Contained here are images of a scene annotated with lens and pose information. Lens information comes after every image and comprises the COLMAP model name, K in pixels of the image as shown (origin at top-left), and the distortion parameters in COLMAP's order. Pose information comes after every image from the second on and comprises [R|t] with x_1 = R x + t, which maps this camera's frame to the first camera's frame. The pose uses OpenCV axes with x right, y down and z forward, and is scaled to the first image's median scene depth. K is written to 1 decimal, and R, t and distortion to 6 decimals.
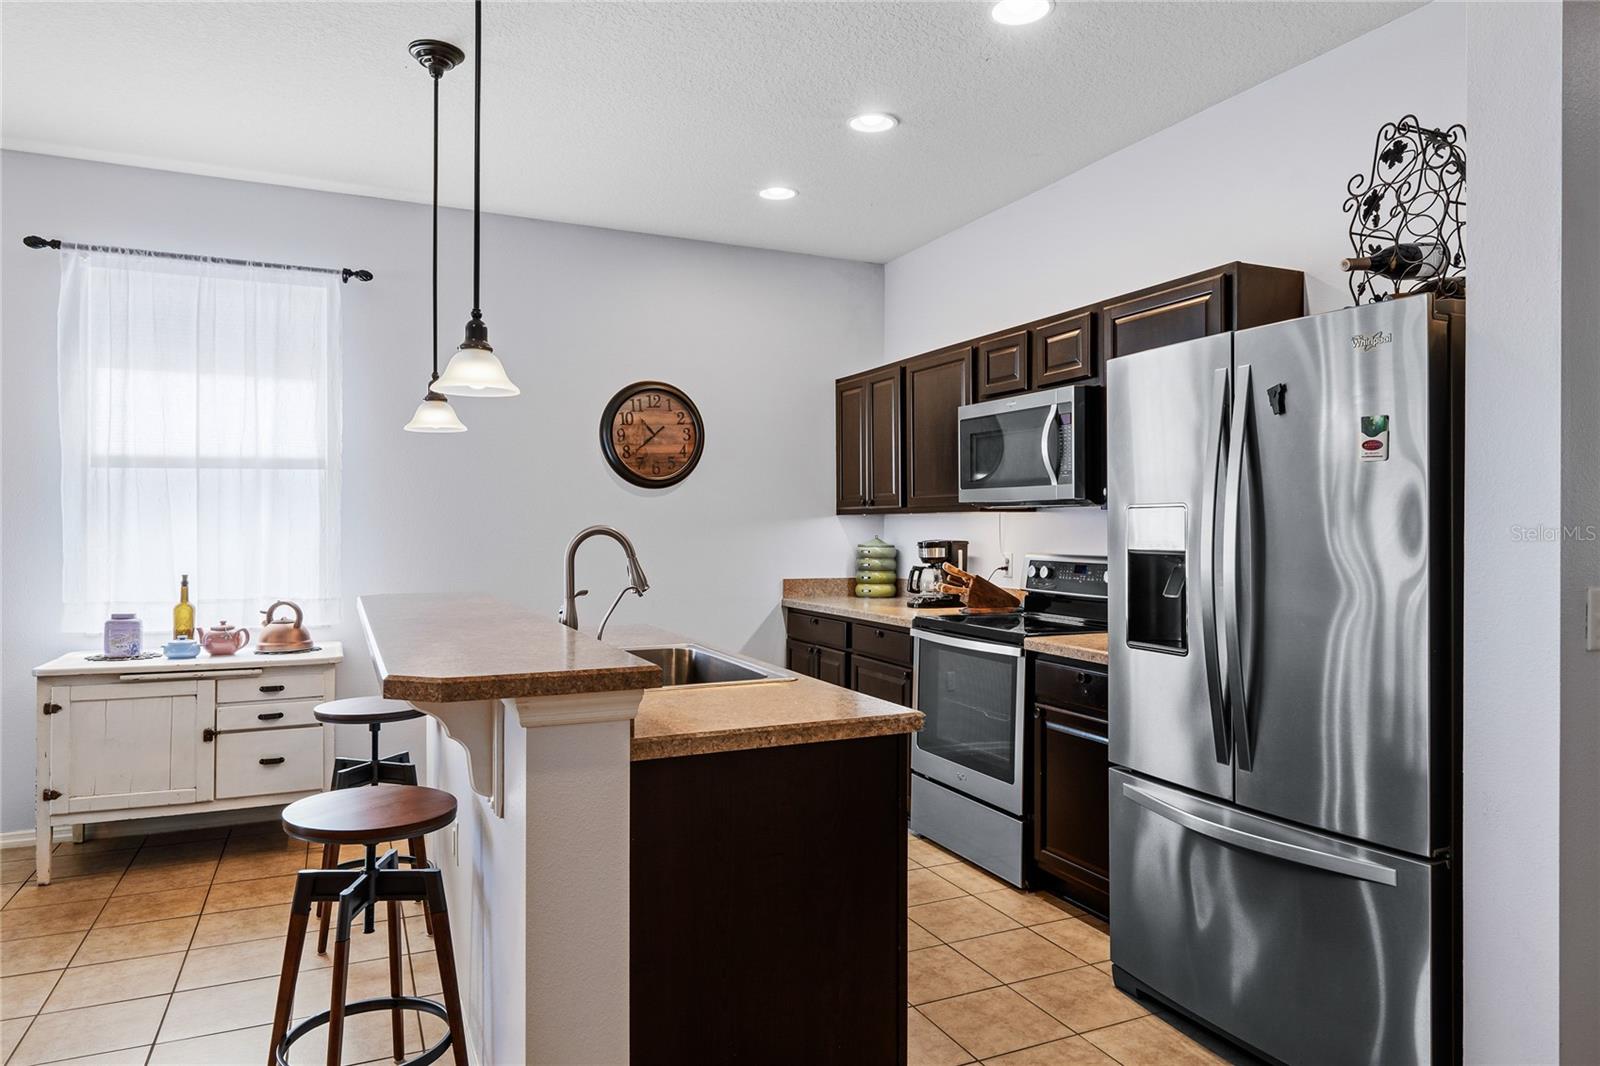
lens RADIAL K [[993.5, 0, 800.0], [0, 993.5, 533.0], [0, 0, 1]] dist [-0.001012, 0.001330]
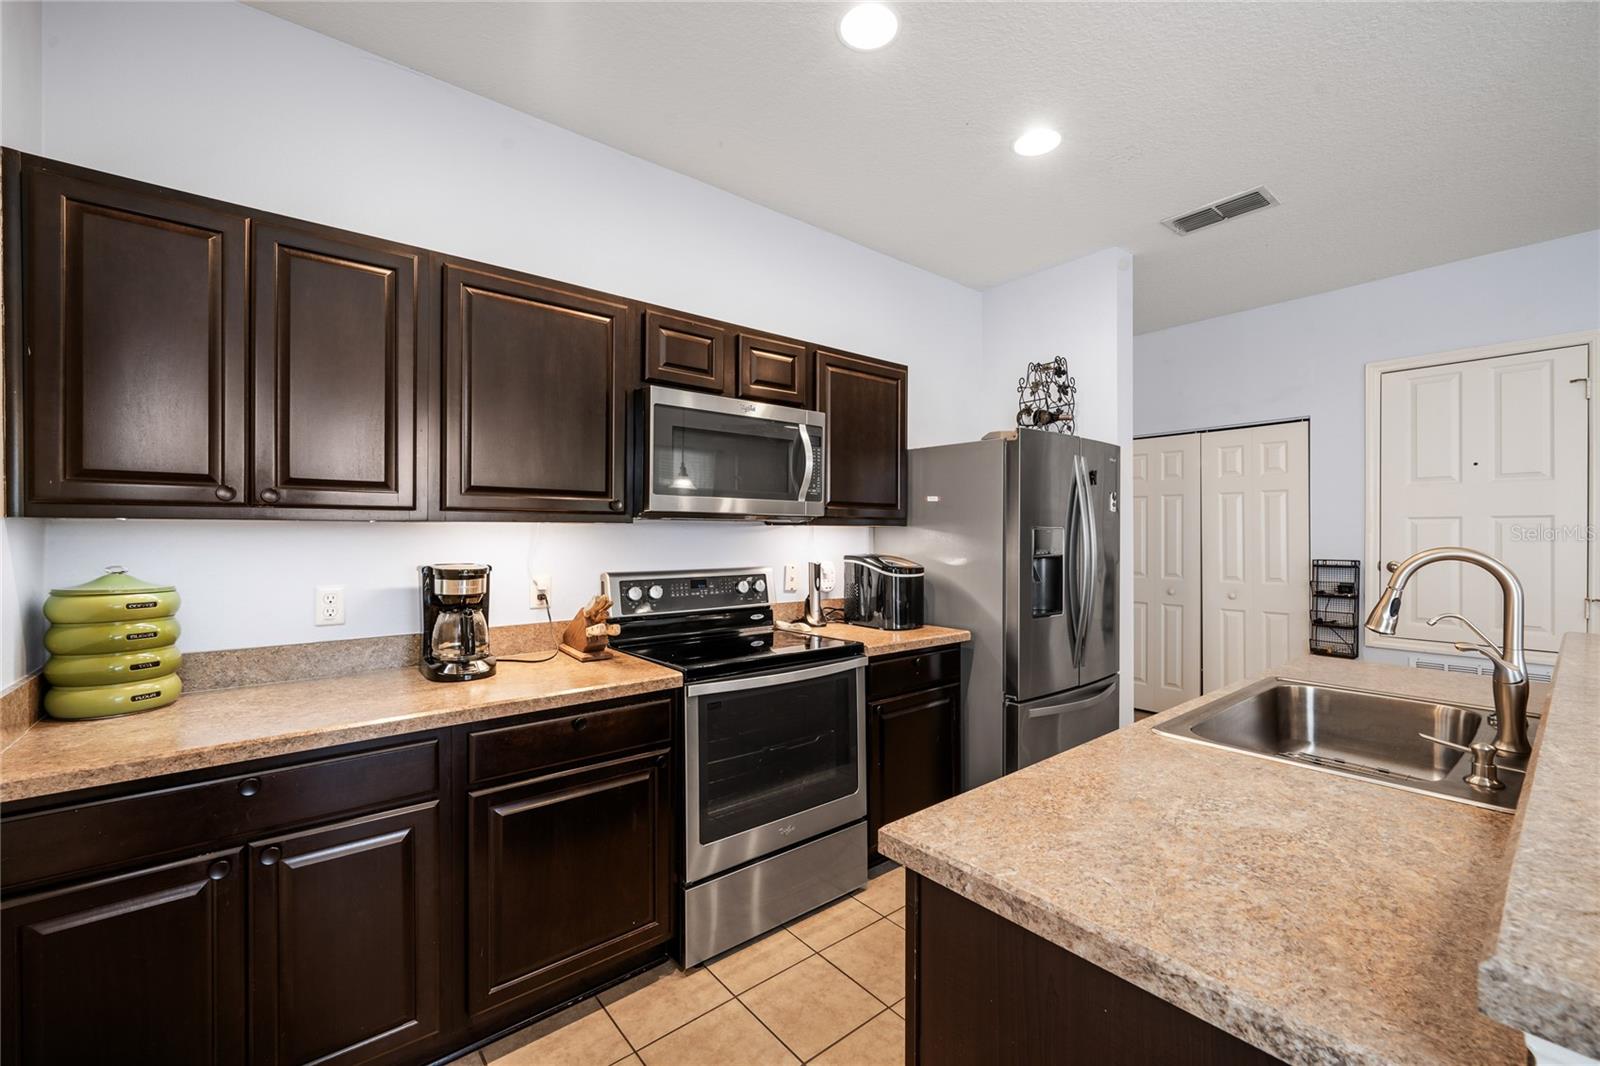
lens RADIAL K [[653.8, 0, 805.6], [0, 653.8, 532.6], [0, 0, 1]] dist [0.000292, -0.000066]
pose [[-0.254840, 0.003104, 0.966978, -0.379086], [0.005092, 0.999985, -0.001868, -0.012977], [-0.966970, 0.004448, -0.254852, 1.082269]]
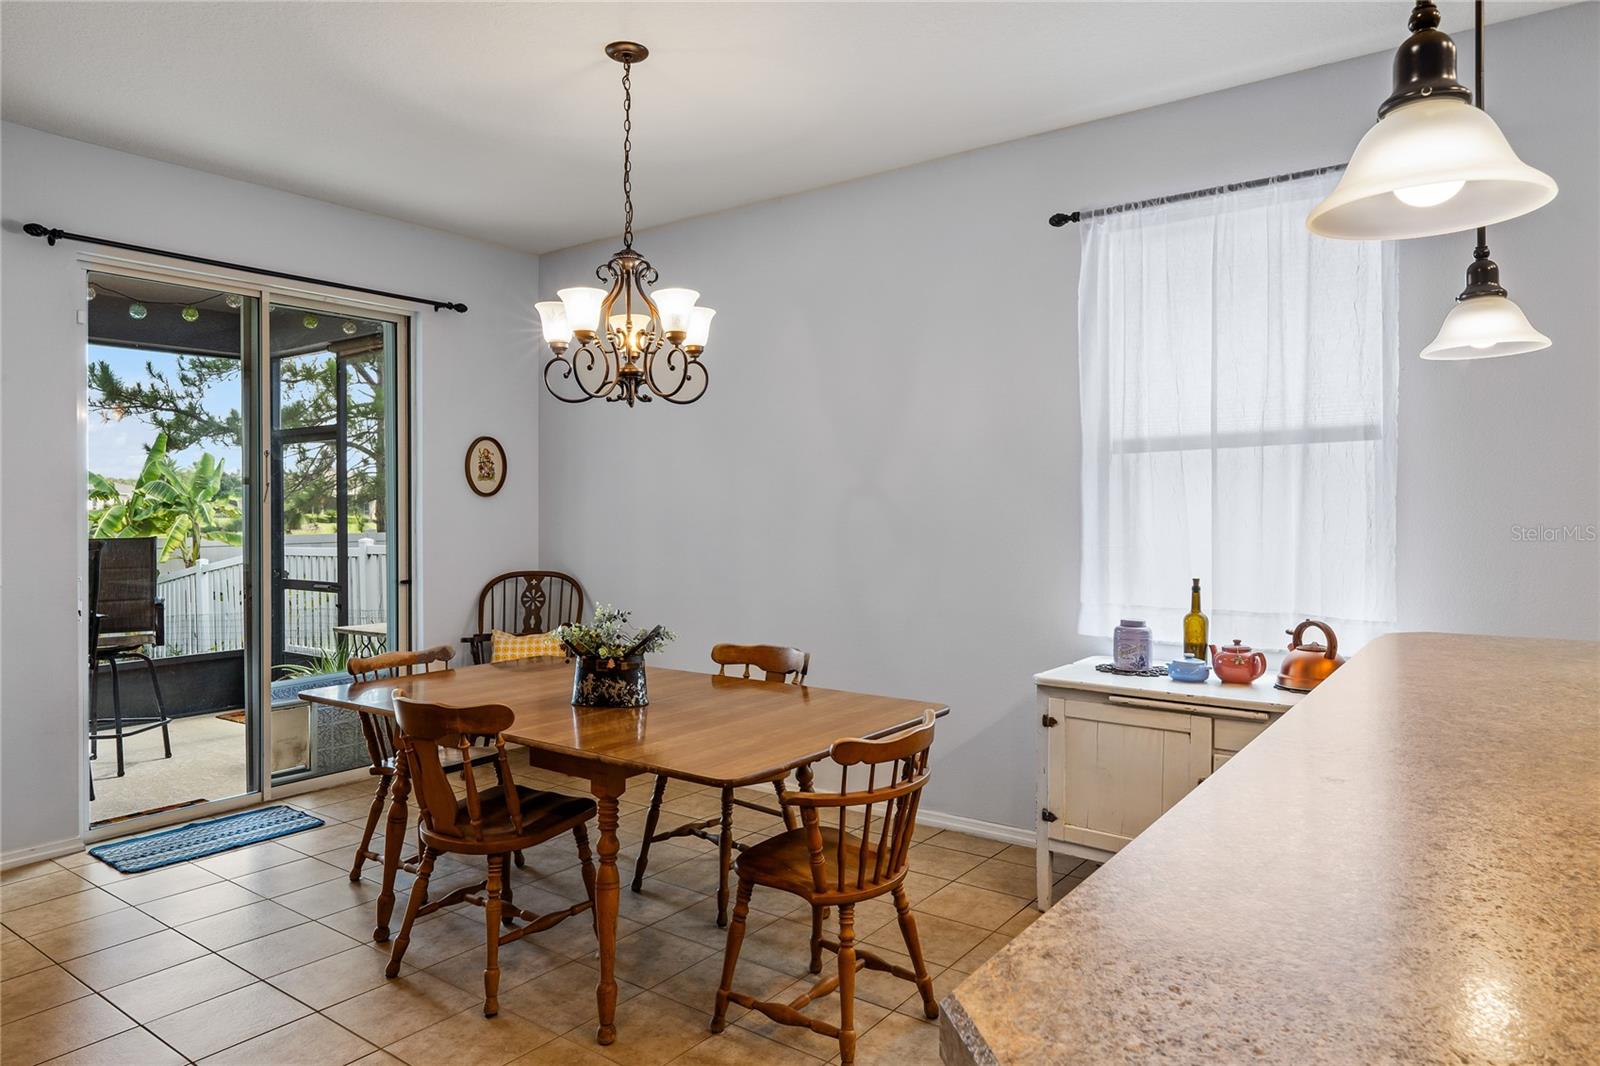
lens RADIAL K [[993.9, 0, 808.0], [0, 993.9, 508.1], [0, 0, 1]] dist [-0.002460, -0.000310]
pose [[0.480877, -0.006409, -0.876765, -0.052621], [0.002599, 0.999979, -0.005884, -0.012129], [0.876784, 0.000551, 0.480883, 0.322435]]
